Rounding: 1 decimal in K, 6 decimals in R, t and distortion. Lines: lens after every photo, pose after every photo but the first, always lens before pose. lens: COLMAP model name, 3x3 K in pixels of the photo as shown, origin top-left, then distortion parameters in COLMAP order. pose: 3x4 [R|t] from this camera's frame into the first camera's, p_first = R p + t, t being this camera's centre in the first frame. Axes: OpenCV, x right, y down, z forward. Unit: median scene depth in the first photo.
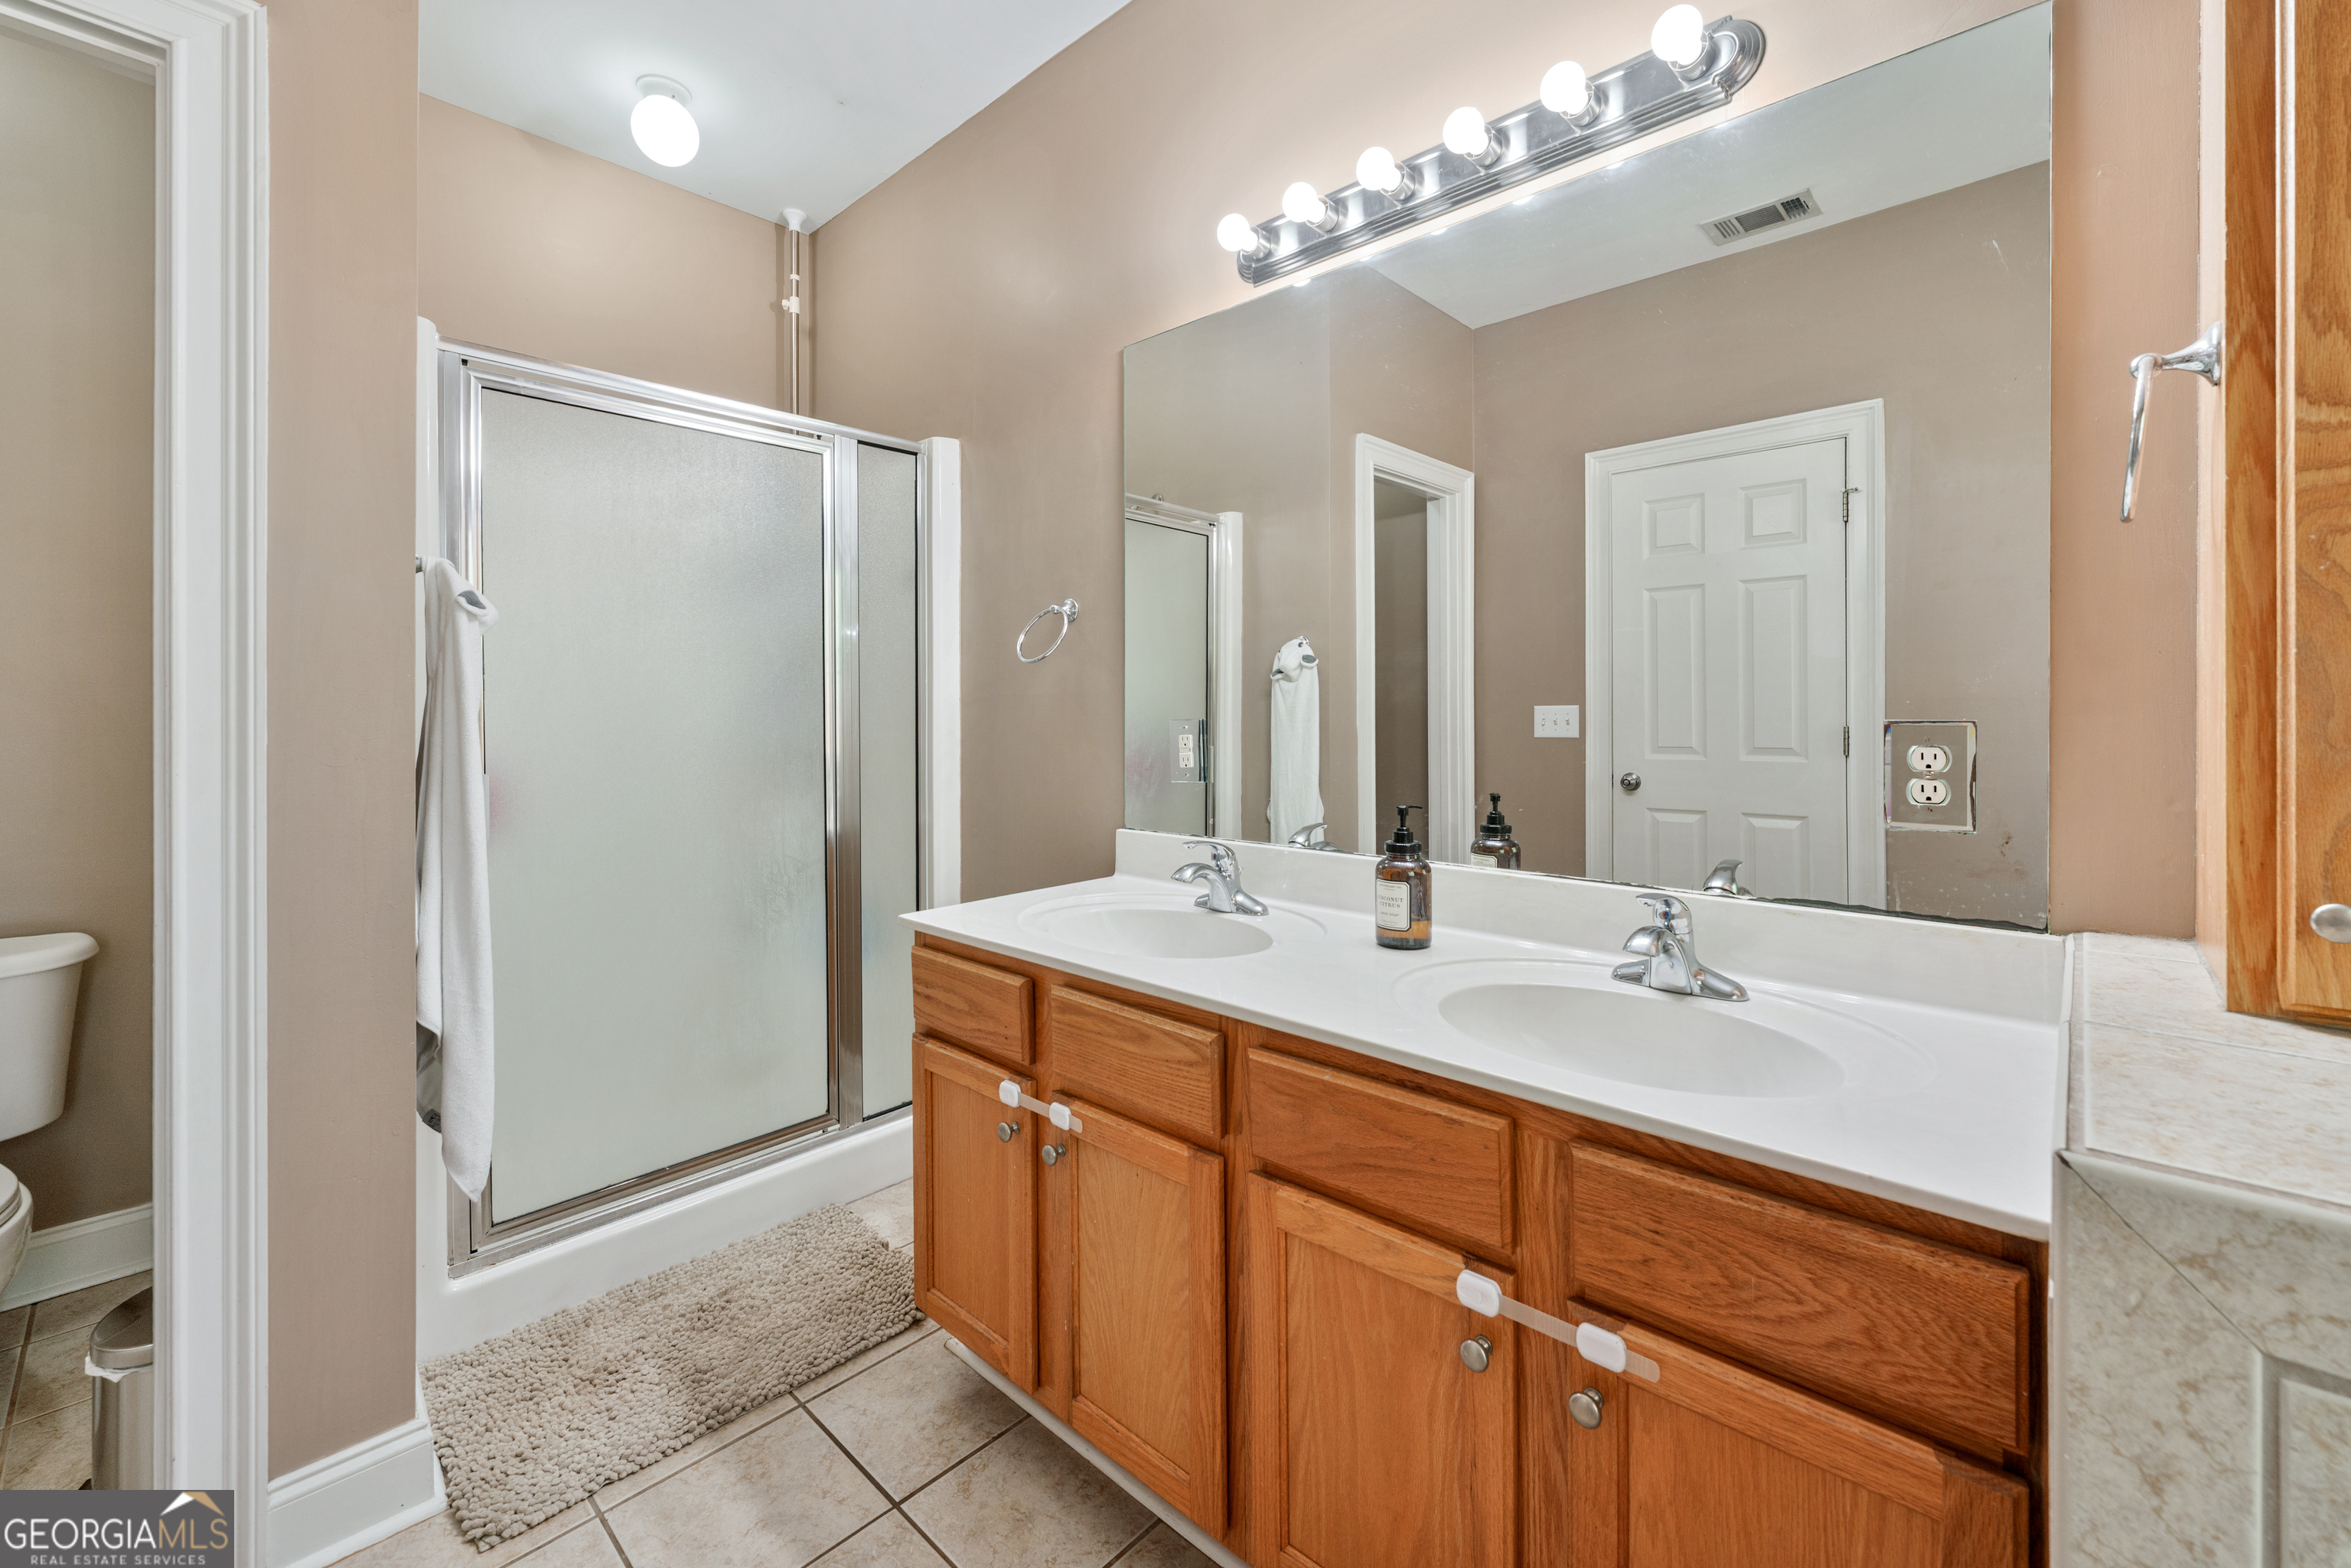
lens RADIAL K [[979.5, 0, 1177.6], [0, 979.5, 719.2], [0, 0, 1]] dist [-0.002796, 0.000382]
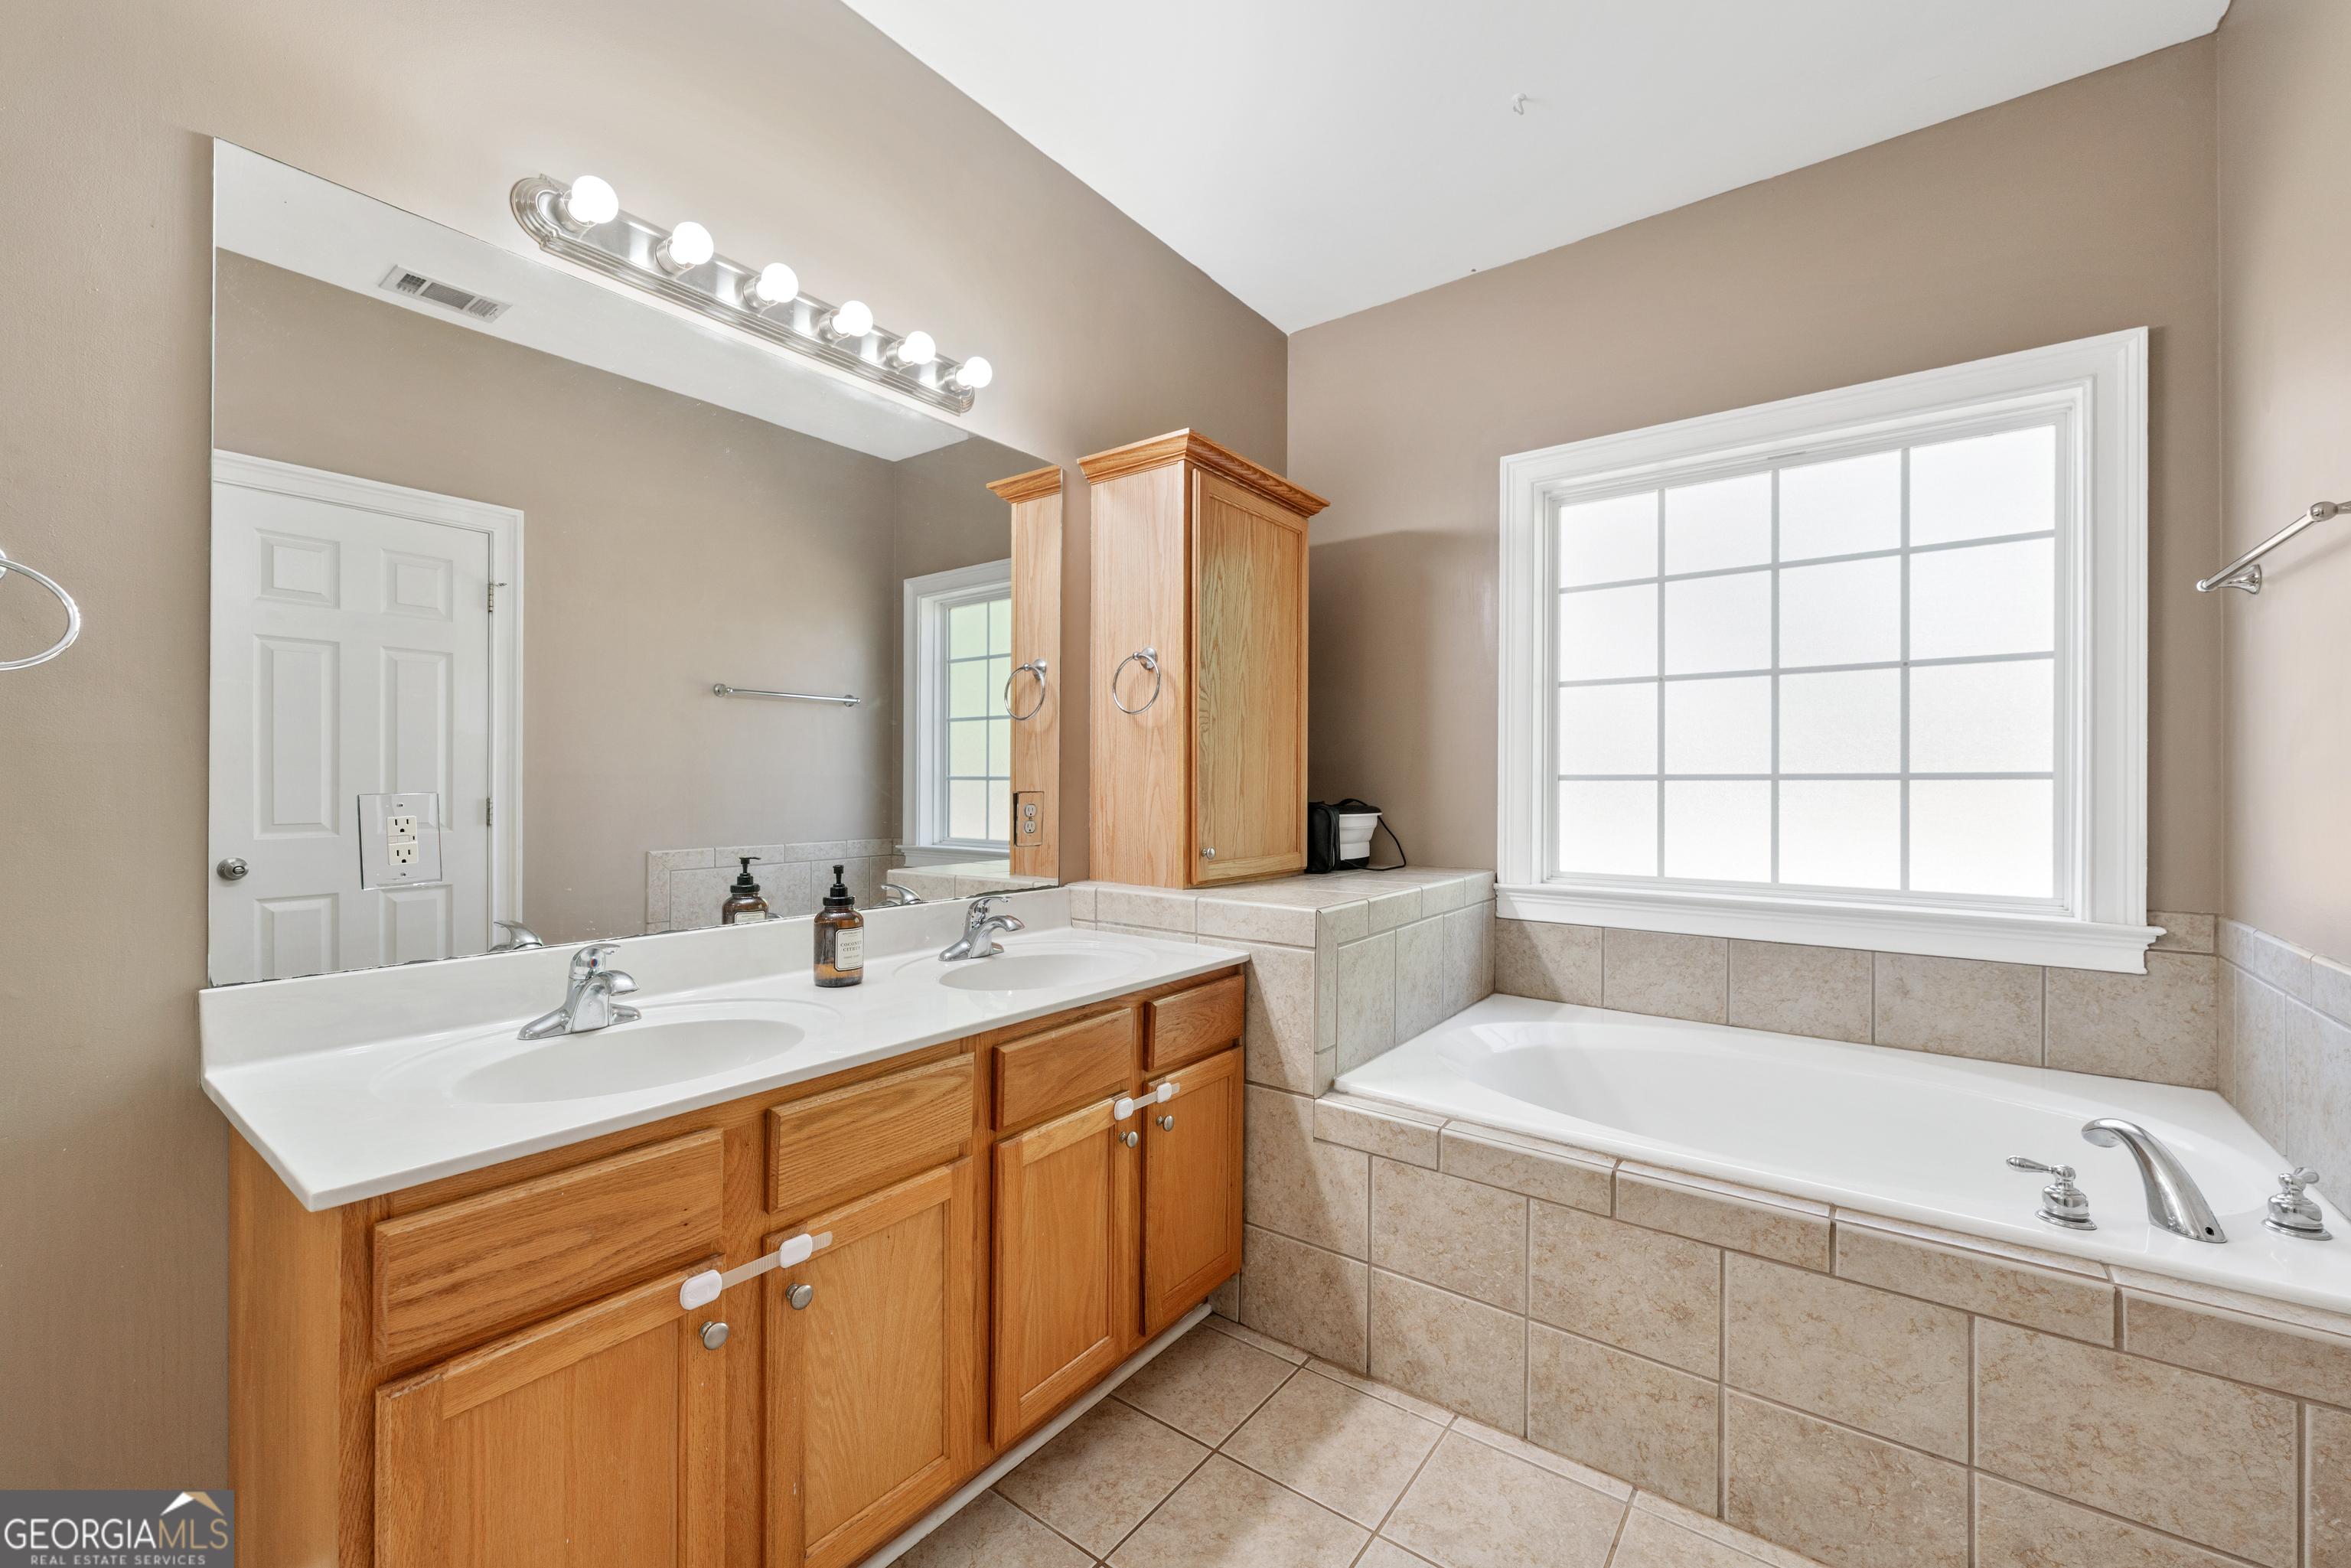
lens RADIAL K [[979.5, 0, 1173.2], [0, 979.5, 781.7], [0, 0, 1]] dist [-0.002796, 0.000382]
pose [[-0.128665, 0.006306, 0.991668, -0.970232], [0.002061, 0.999979, -0.006091, -0.004136], [-0.991686, 0.001260, -0.128676, 0.737208]]
